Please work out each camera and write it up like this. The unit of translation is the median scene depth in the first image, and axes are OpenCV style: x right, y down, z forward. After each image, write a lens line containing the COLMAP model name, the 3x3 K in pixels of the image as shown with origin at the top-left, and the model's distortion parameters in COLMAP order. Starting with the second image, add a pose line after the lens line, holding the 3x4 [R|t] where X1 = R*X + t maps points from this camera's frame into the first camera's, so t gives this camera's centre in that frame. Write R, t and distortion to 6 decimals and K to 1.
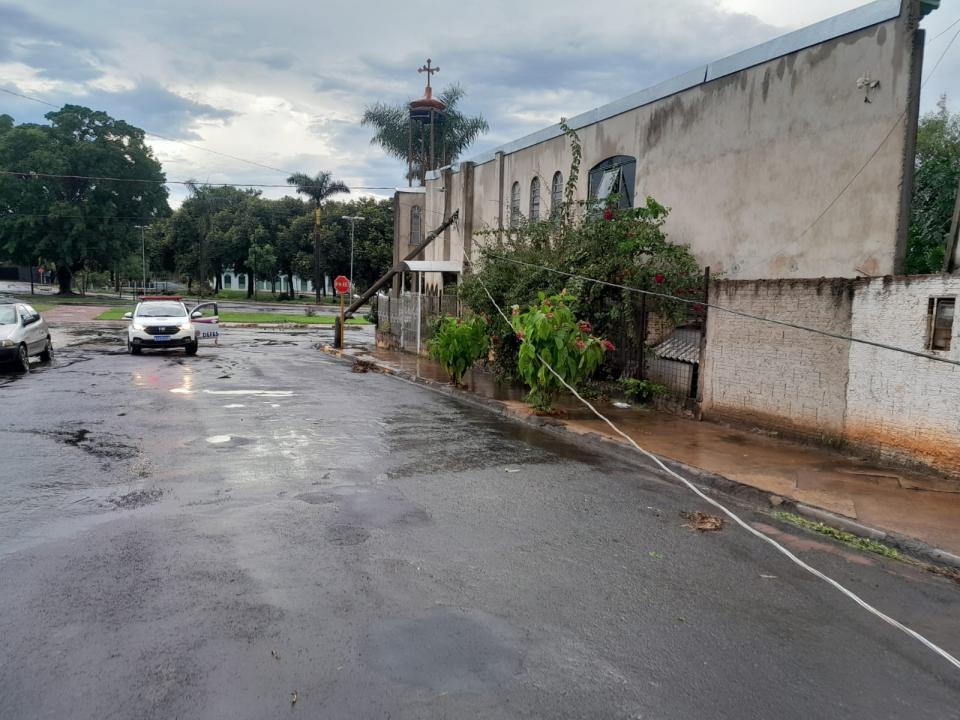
lens RADIAL K [[748.9, 0, 483.9], [0, 748.9, 372.3], [0, 0, 1]] dist [0.114982, -0.150599]
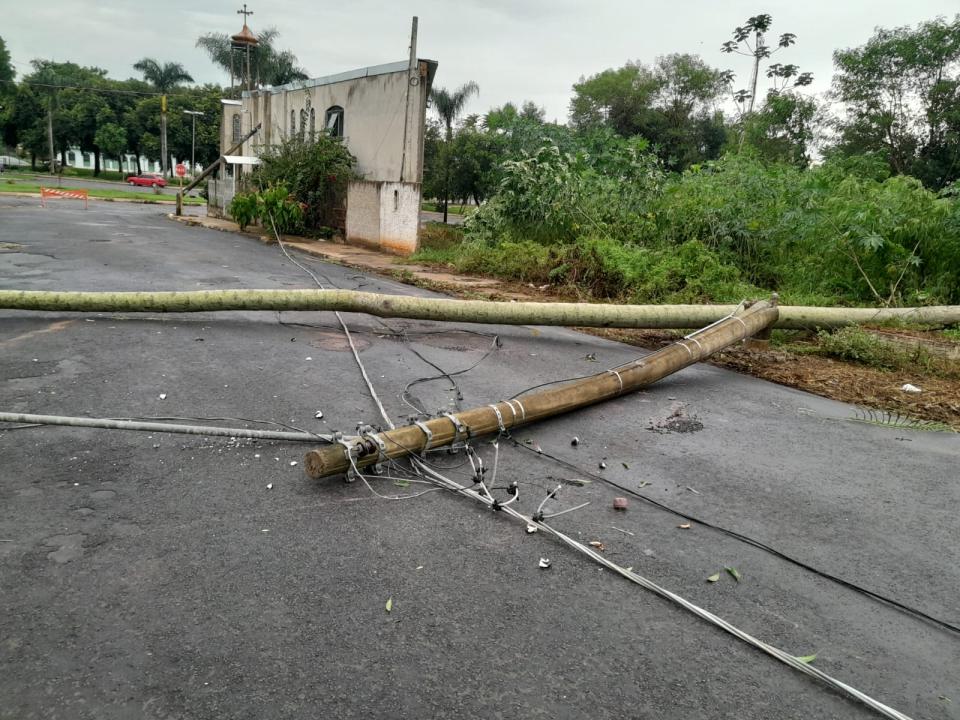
lens RADIAL K [[812.3, 0, 482.0], [0, 812.3, 378.9], [0, 0, 1]] dist [0.004842, 0.004822]
pose [[0.988806, 0.007770, 0.149004, 0.062699], [-0.027000, 0.991474, 0.127476, 0.026752], [-0.146744, -0.130072, 0.980585, -0.271791]]
